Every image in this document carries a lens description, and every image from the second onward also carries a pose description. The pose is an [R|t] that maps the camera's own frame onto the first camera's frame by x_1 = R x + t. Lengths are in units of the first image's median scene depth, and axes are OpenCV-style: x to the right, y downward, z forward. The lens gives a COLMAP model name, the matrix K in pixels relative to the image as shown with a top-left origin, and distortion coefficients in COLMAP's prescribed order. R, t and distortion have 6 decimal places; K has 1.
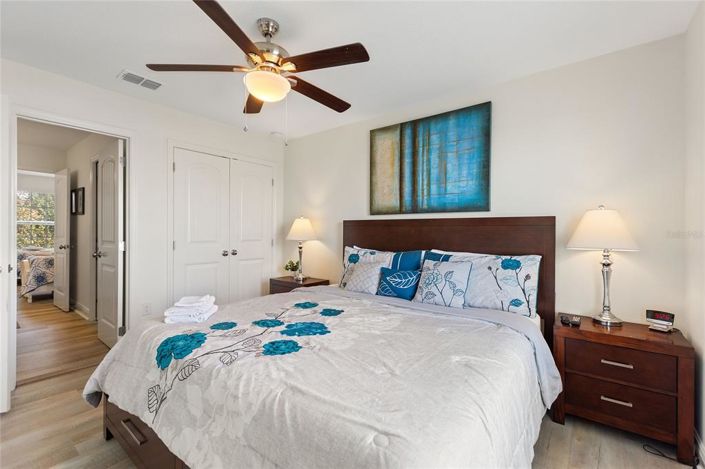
lens RADIAL K [[317.0, 0, 352.5], [0, 317.0, 235.1], [0, 0, 1]] dist [-0.004876, -0.000519]
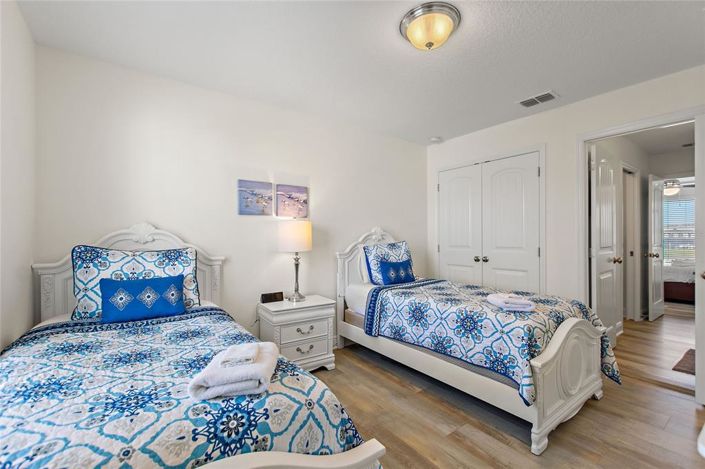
lens RADIAL K [[317.0, 0, 352.6], [0, 317.0, 236.4], [0, 0, 1]] dist [-0.004876, -0.000519]
pose [[-0.270468, -0.002356, -0.962726, 0.675217], [0.001094, 0.999996, -0.002755, -0.012415], [0.962728, -0.001798, -0.270464, 0.879698]]
